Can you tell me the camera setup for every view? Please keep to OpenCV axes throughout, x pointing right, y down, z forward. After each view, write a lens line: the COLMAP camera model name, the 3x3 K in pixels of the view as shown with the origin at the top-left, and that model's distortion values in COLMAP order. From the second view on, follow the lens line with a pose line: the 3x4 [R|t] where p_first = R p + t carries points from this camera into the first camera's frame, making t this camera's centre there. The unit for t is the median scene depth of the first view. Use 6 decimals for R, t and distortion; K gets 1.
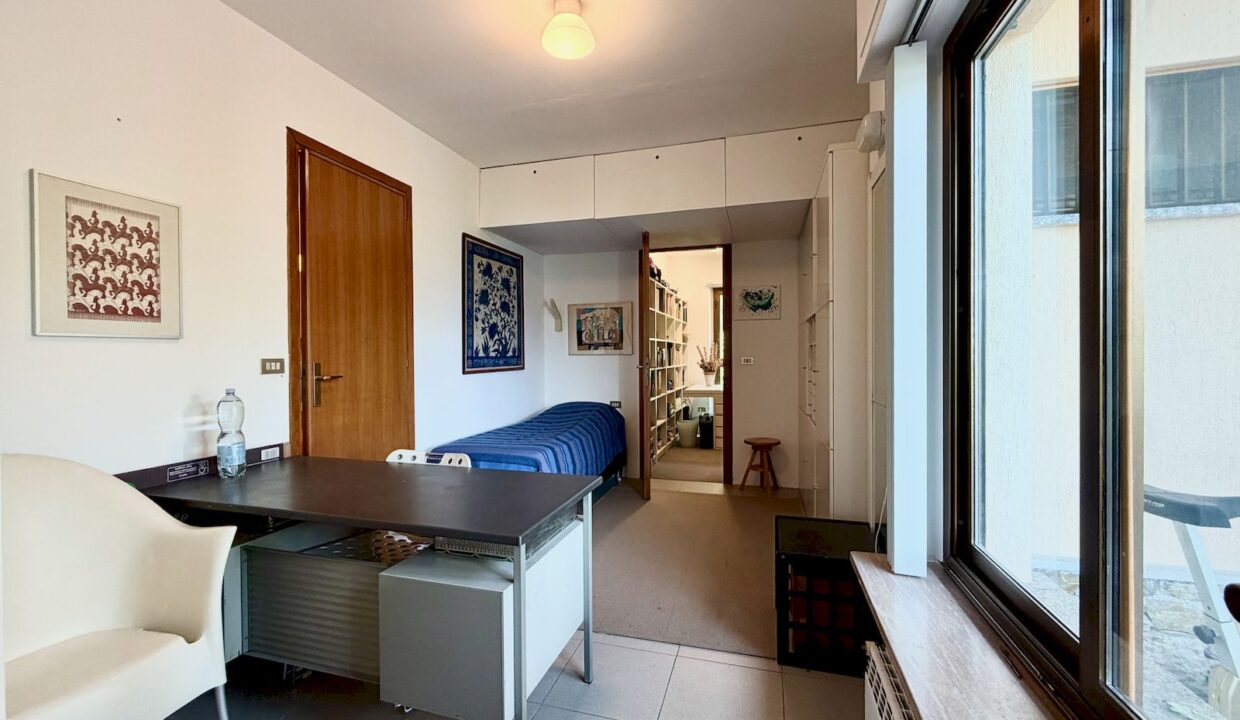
lens RADIAL K [[499.5, 0, 618.2], [0, 499.5, 359.7], [0, 0, 1]] dist [-0.001132, 0.000331]
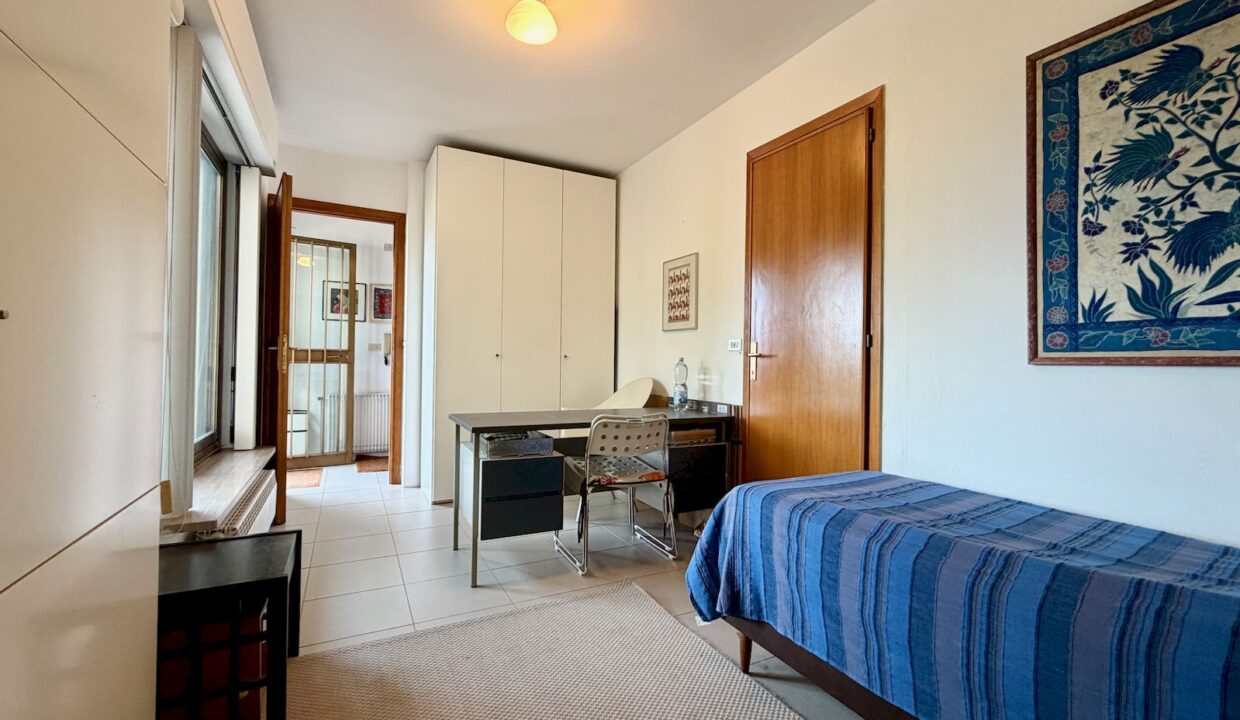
lens RADIAL K [[499.5, 0, 614.6], [0, 499.5, 355.9], [0, 0, 1]] dist [-0.001132, 0.000331]
pose [[-0.711343, -0.002233, -0.702841, 0.270539], [-0.009657, 0.999932, 0.006597, 0.021355], [0.702778, 0.011480, -0.711316, 1.005527]]
